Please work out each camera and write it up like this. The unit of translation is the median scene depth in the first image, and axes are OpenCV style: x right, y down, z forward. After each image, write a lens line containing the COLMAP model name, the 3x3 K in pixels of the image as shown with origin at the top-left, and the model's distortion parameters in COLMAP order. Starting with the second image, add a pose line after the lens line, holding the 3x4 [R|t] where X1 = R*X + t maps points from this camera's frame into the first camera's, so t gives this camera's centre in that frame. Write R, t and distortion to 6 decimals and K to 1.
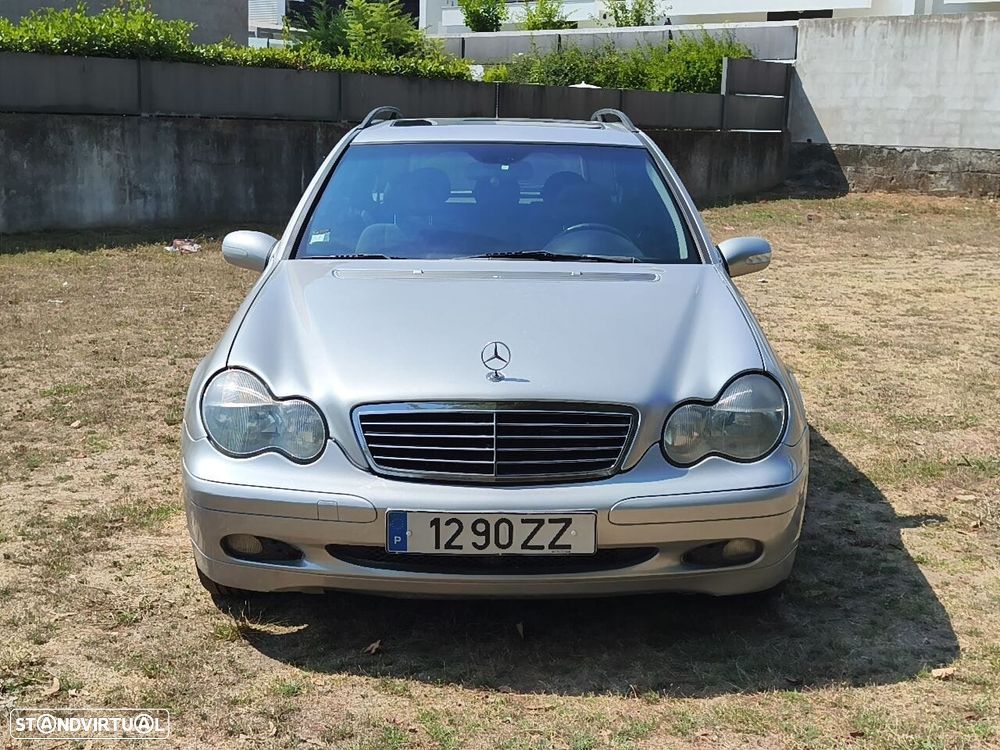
lens RADIAL K [[1334.4, 0, 495.9], [0, 1334.4, 341.1], [0, 0, 1]] dist [0.179501, -0.567636]
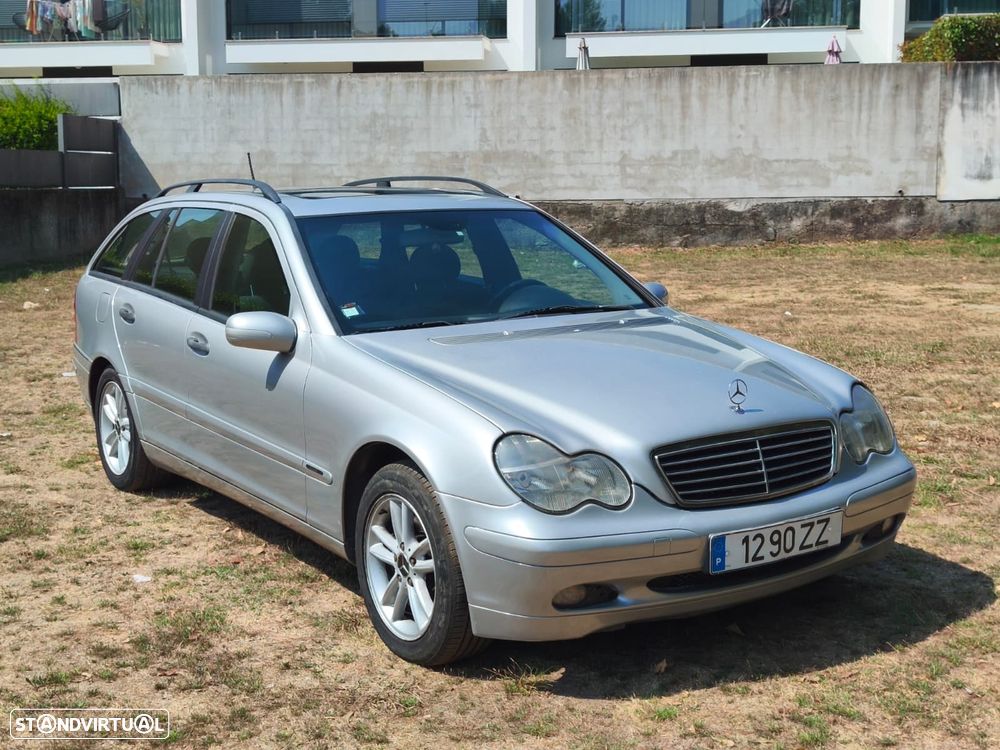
lens RADIAL K [[1334.4, 0, 495.9], [0, 1334.4, 341.1], [0, 0, 1]] dist [0.179501, -0.567636]
pose [[0.834978, -0.095021, 0.542017, -0.796146], [0.115175, 0.993340, -0.003285, -0.052714], [-0.538095, 0.065170, 0.840361, 0.126424]]
